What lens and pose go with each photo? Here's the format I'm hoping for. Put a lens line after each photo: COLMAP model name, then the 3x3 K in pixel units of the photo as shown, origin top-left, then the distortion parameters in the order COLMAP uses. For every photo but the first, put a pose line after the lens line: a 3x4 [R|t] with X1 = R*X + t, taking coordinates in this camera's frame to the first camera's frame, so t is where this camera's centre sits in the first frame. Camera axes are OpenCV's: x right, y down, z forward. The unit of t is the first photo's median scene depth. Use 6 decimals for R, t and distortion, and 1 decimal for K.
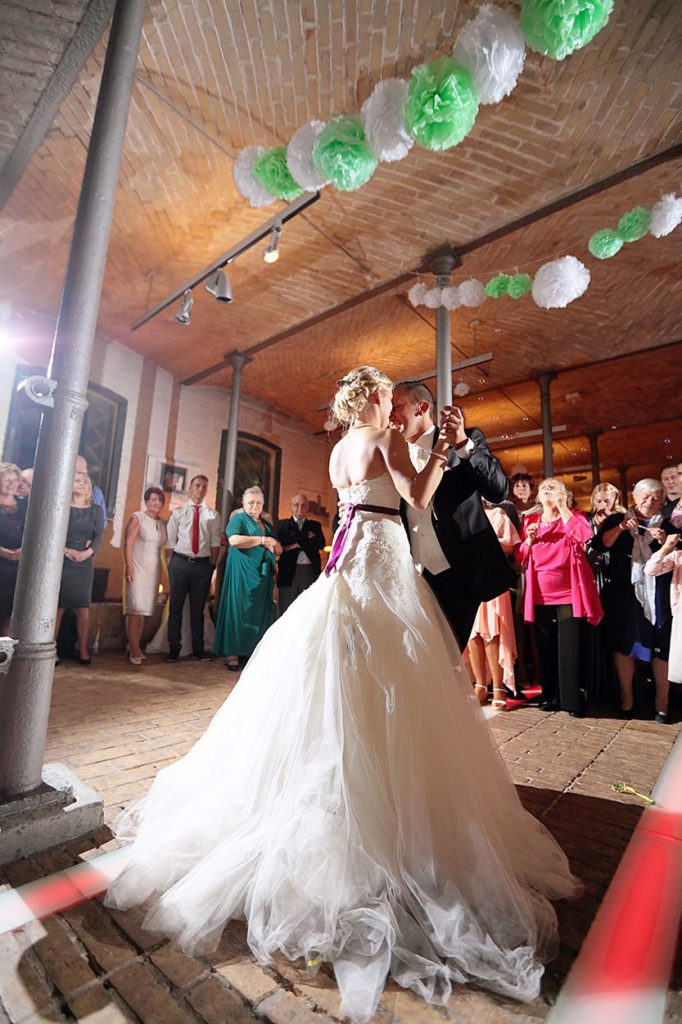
lens RADIAL K [[454.7, 0, 338.9], [0, 454.7, 529.2], [0, 0, 1]] dist [-0.038734, 0.008446]
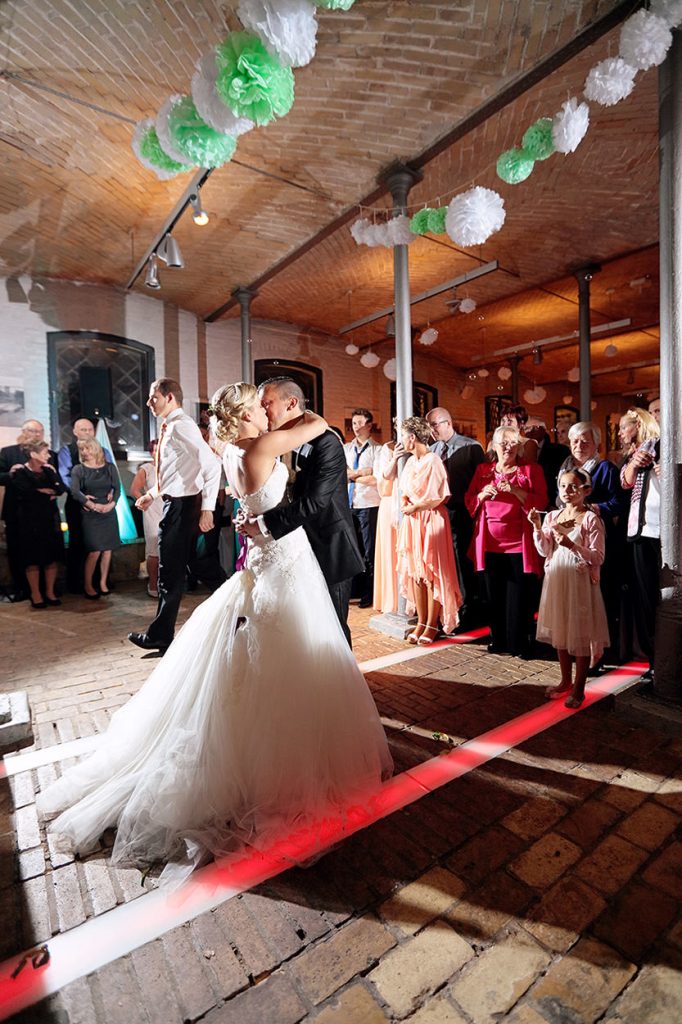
lens RADIAL K [[454.7, 0, 338.9], [0, 454.7, 529.2], [0, 0, 1]] dist [-0.038734, 0.008446]
pose [[0.977720, -0.015074, -0.209373, 0.299922], [0.058933, 0.977015, 0.204862, -0.101248], [0.201473, -0.212637, 0.956135, -0.035785]]
